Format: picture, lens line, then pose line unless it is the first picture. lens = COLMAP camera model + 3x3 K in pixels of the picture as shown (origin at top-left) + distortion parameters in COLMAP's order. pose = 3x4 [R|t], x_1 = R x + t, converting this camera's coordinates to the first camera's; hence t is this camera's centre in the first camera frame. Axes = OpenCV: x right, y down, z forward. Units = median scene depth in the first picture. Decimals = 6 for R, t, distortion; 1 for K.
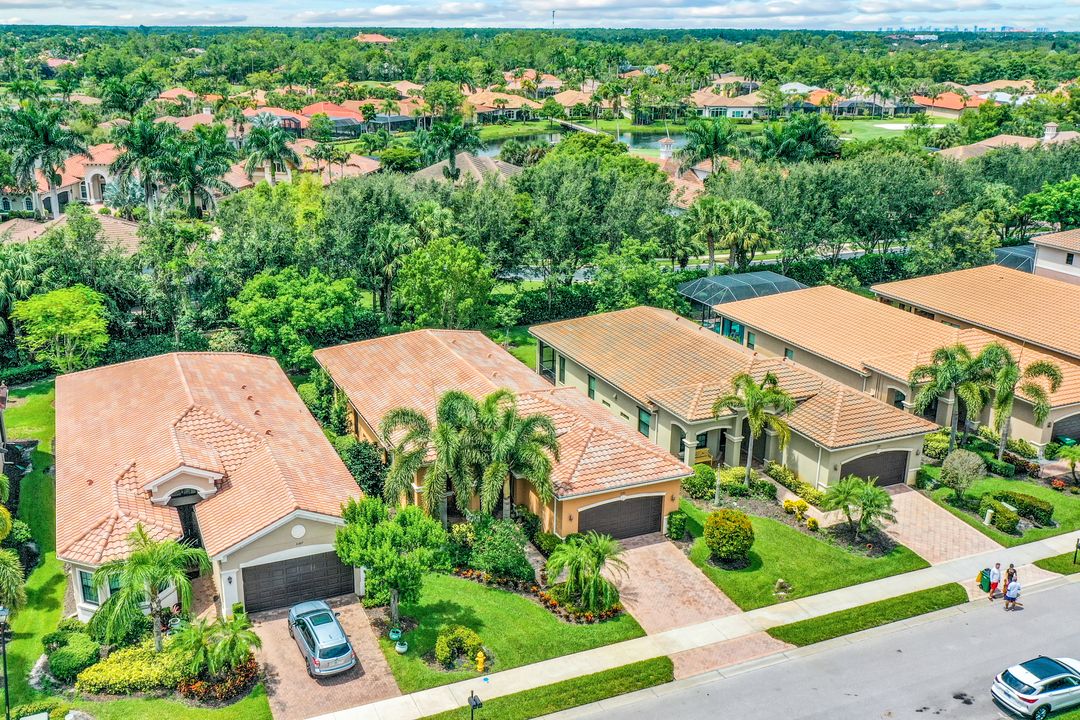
lens RADIAL K [[1016.3, 0, 538.1], [0, 1016.3, 356.5], [0, 0, 1]] dist [-0.003678, 0.000000]
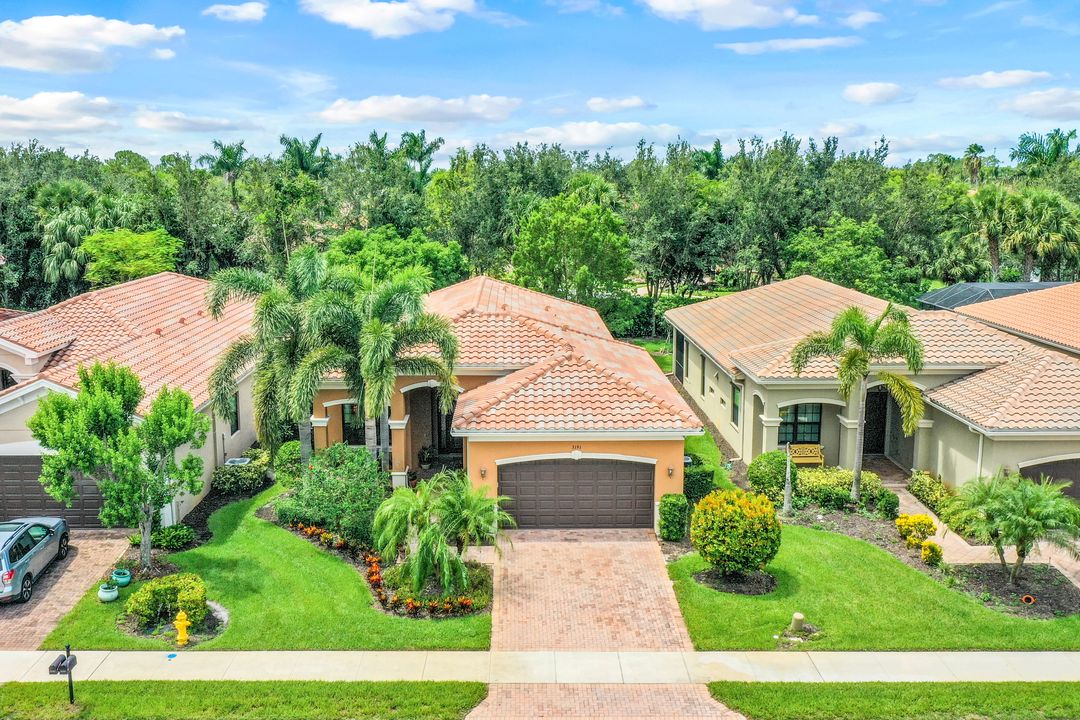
lens RADIAL K [[1016.3, 0, 536.8], [0, 1016.3, 367.8], [0, 0, 1]] dist [-0.003678, 0.000000]
pose [[0.914997, 0.052399, -0.400043, 0.277282], [-0.105467, 0.988118, -0.111803, 0.143162], [0.389432, 0.144490, 0.909651, 0.379191]]
